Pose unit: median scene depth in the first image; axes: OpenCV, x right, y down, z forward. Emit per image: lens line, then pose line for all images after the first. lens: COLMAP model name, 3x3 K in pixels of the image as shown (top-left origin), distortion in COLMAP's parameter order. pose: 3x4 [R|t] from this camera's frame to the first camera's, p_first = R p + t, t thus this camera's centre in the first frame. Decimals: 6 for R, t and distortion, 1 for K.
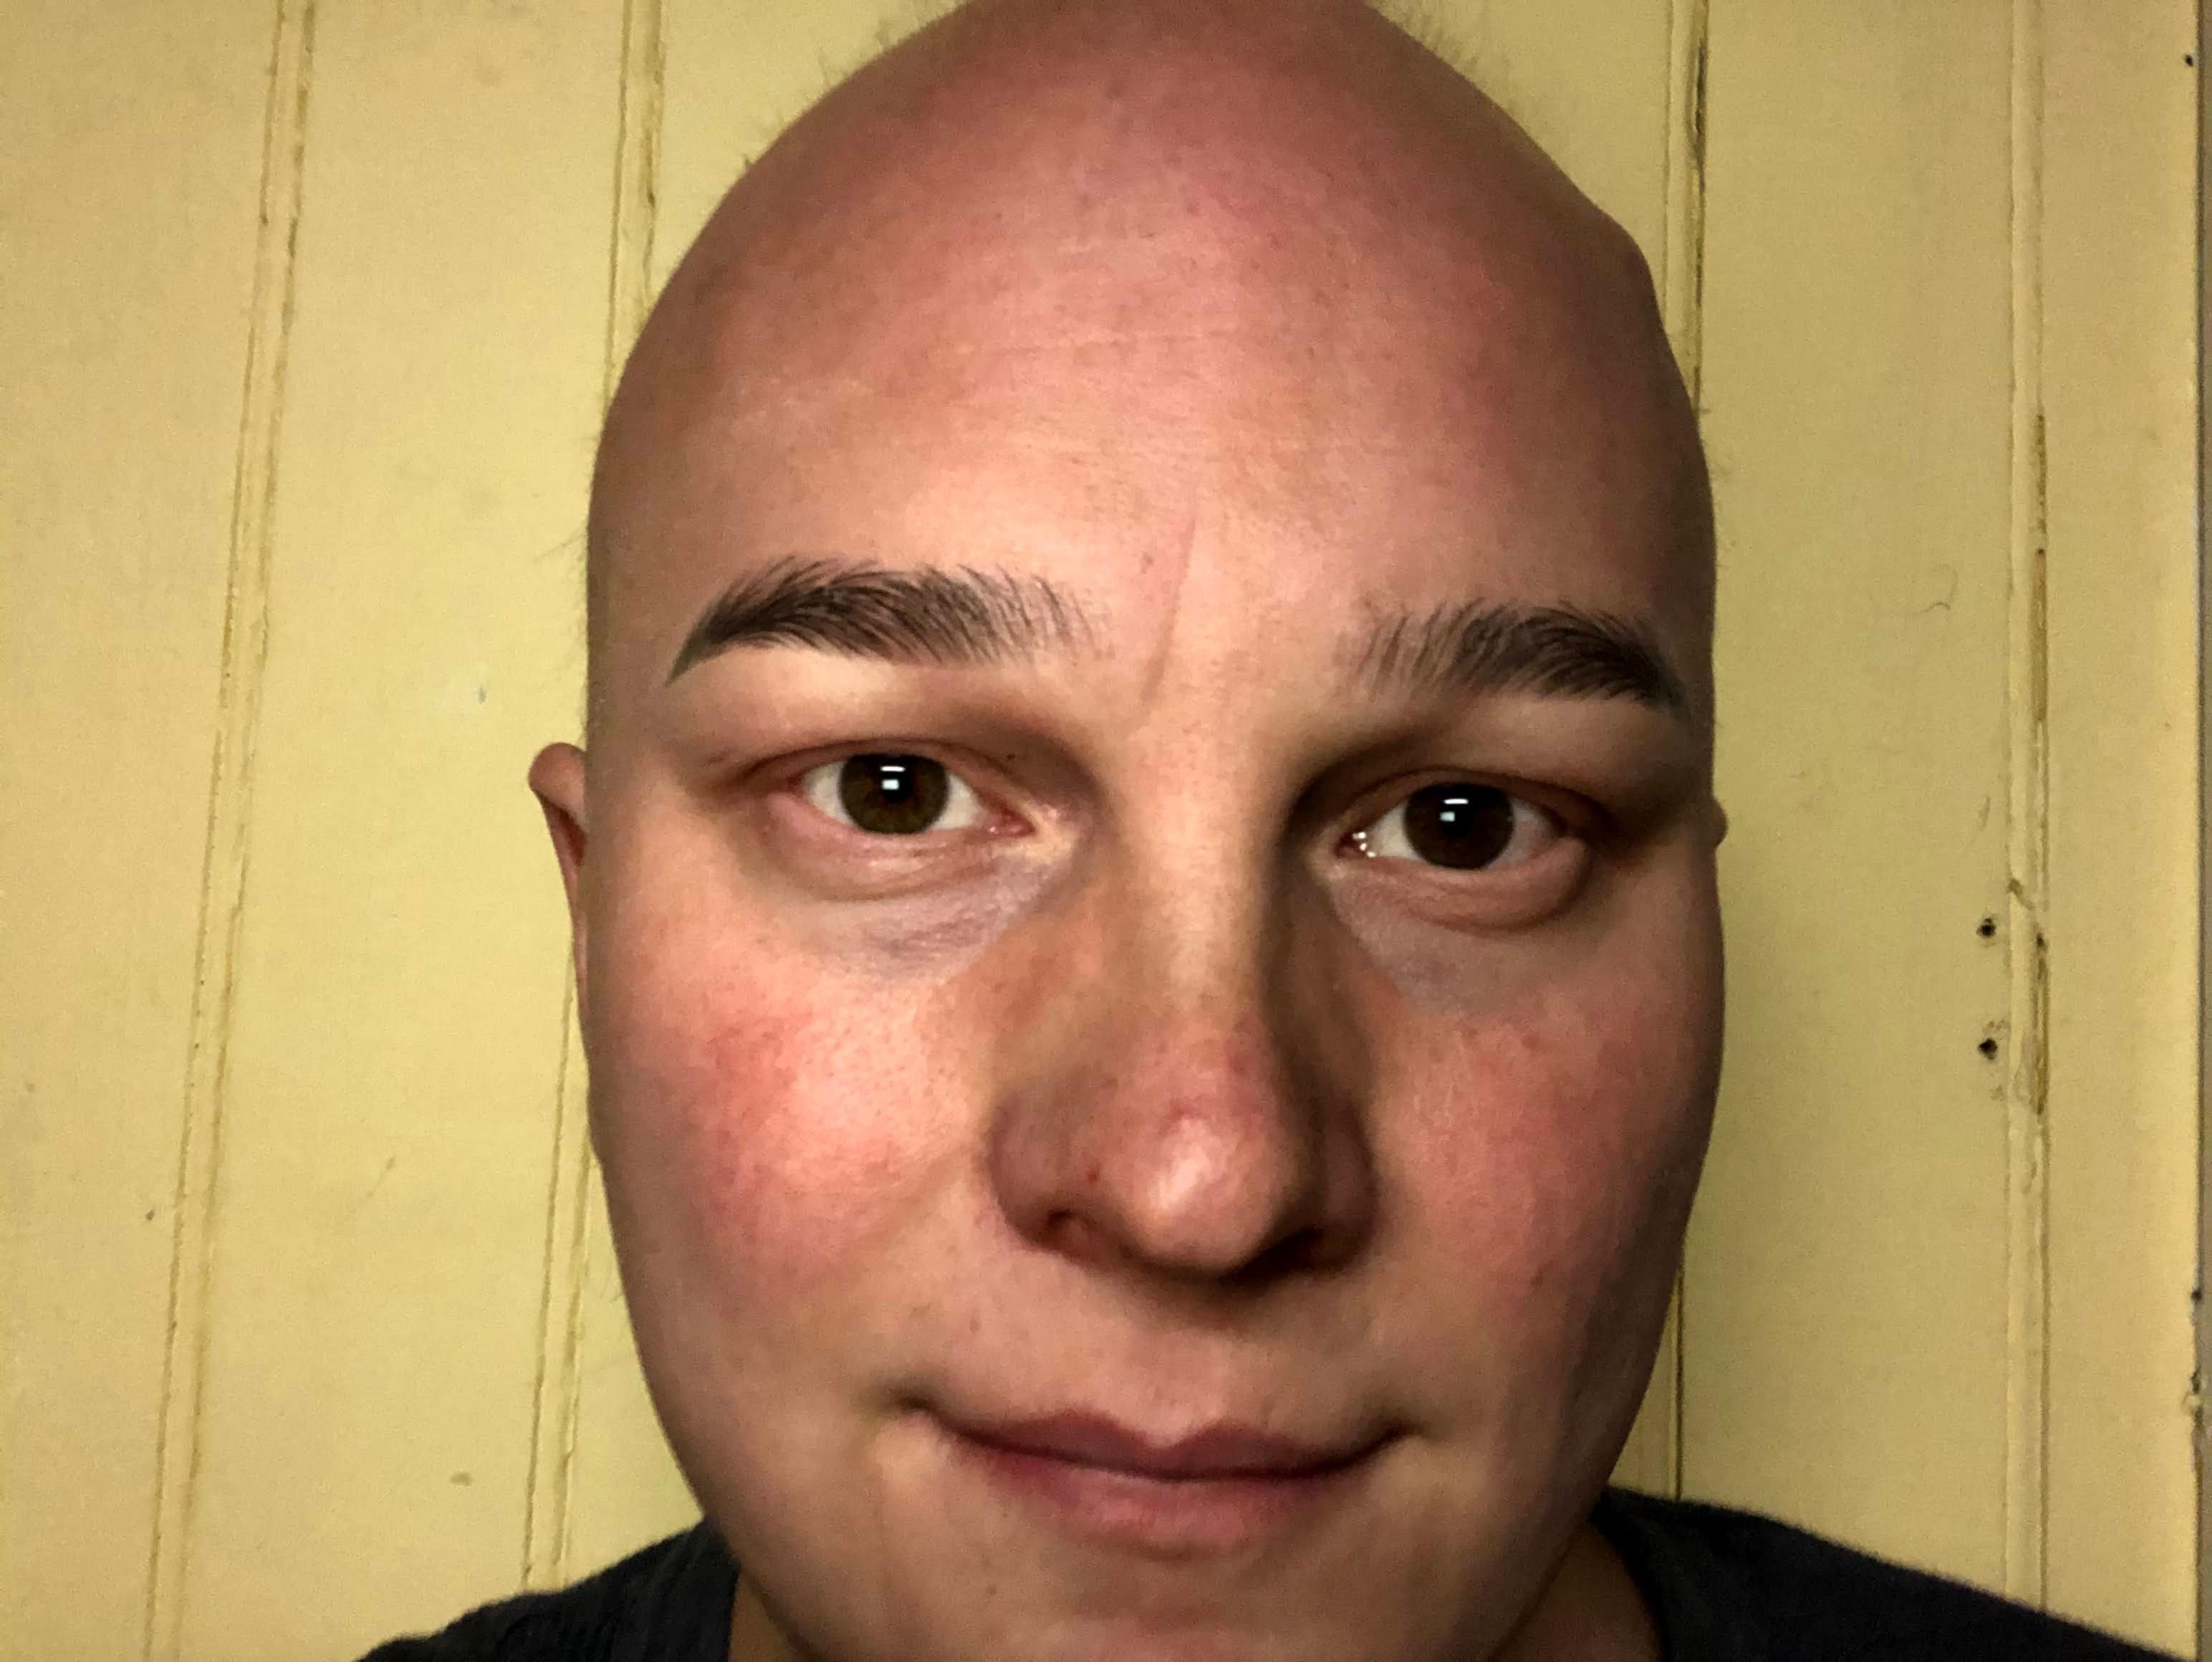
lens RADIAL K [[2057.8, 0, 1100.9], [0, 2057.8, 833.2], [0, 0, 1]] dist [0.073235, 0.000000]
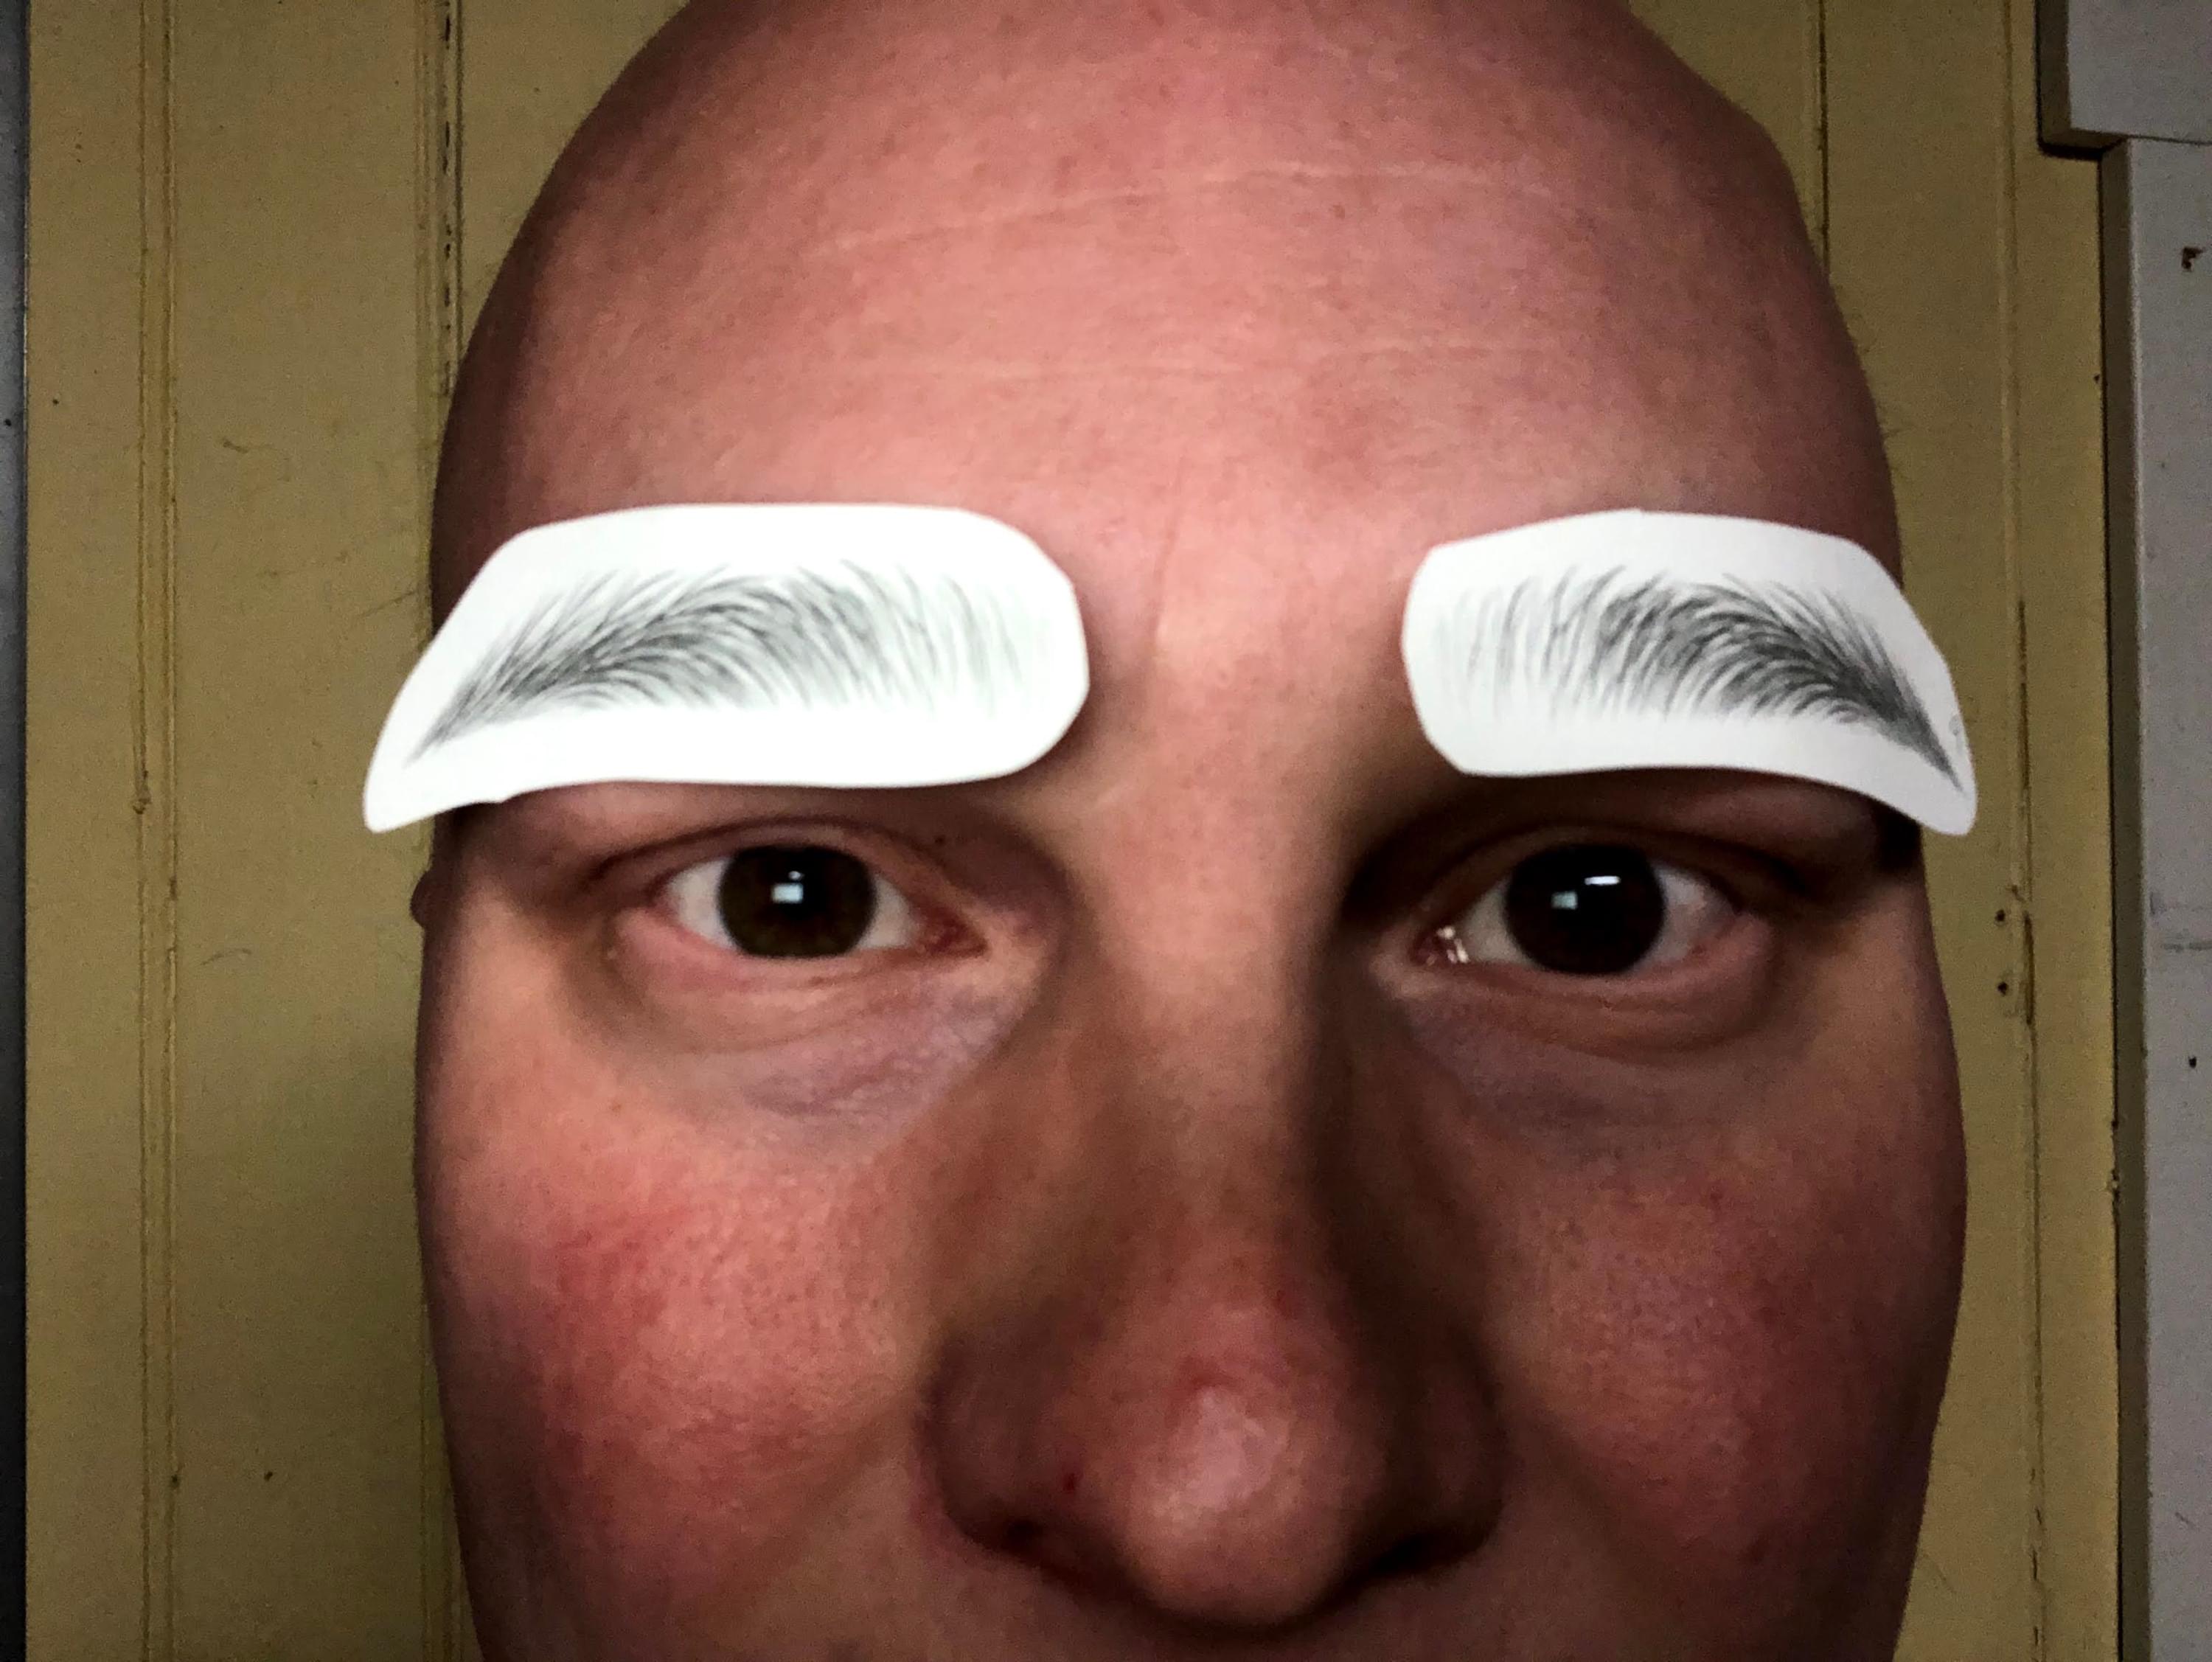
lens RADIAL K [[2057.8, 0, 1093.0], [0, 2057.8, 787.2], [0, 0, 1]] dist [0.073235, 0.000000]
pose [[0.998382, -0.047381, -0.031455, 0.029836], [0.045537, 0.997338, -0.056955, -0.011937], [0.034070, 0.055430, 0.997881, 0.300117]]
